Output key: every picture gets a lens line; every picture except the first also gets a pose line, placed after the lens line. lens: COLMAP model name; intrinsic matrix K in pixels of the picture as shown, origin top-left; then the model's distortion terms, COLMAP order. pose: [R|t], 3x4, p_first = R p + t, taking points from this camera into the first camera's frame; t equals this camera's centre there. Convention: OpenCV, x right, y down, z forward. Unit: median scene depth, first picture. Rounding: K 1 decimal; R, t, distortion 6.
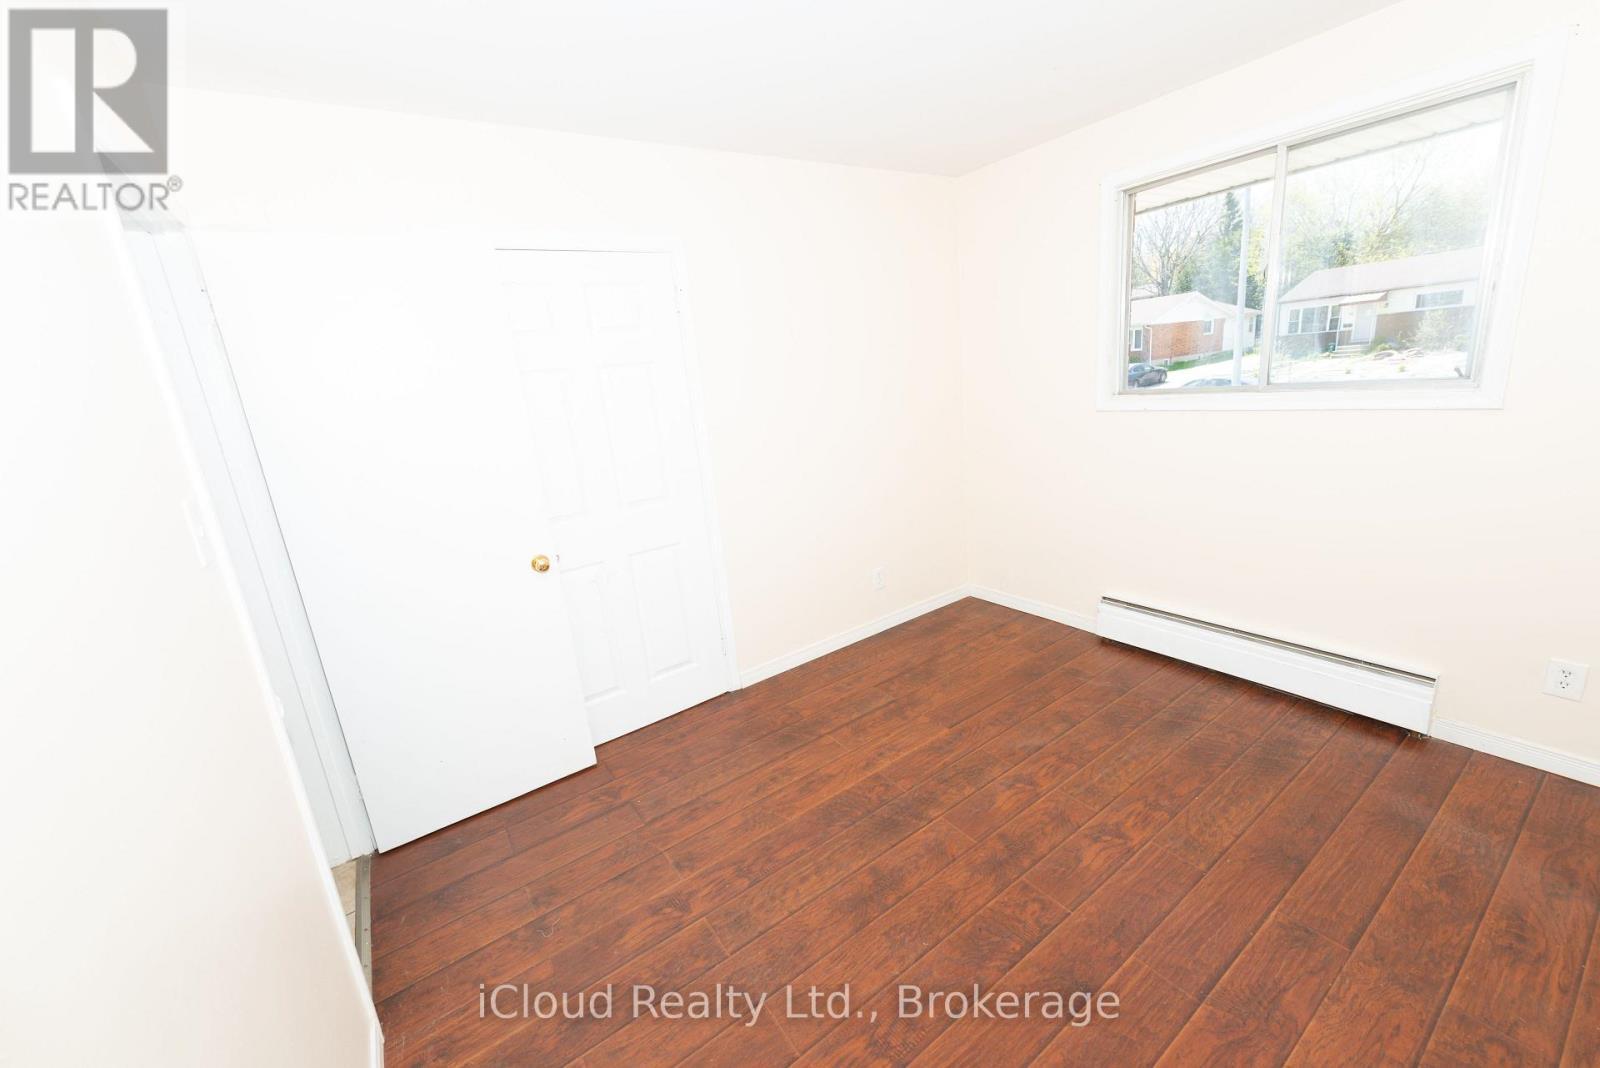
lens RADIAL K [[635.6, 0, 789.9], [0, 635.6, 513.1], [0, 0, 1]] dist [-0.014591, -0.000228]
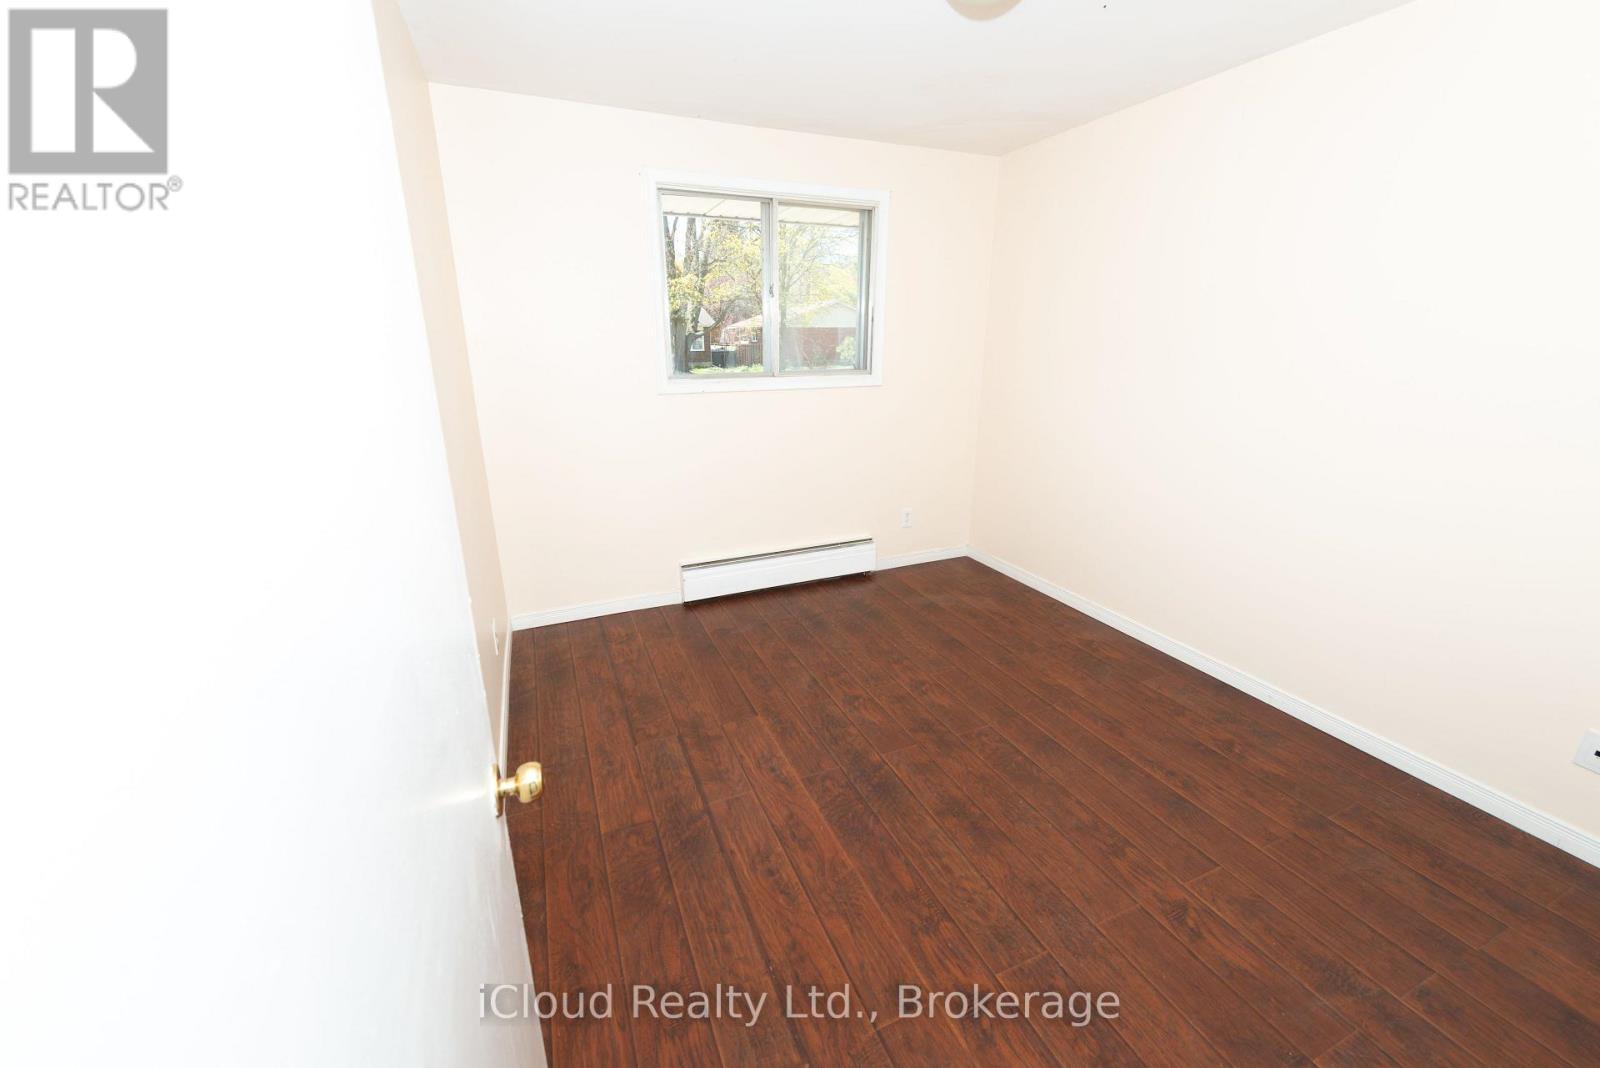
lens RADIAL K [[635.6, 0, 789.9], [0, 635.6, 513.1], [0, 0, 1]] dist [-0.014591, -0.000228]
pose [[0.175498, -0.169854, 0.969716, -0.700402], [0.208055, 0.969155, 0.132103, -0.083583], [-0.962244, 0.178571, 0.205424, 0.789896]]
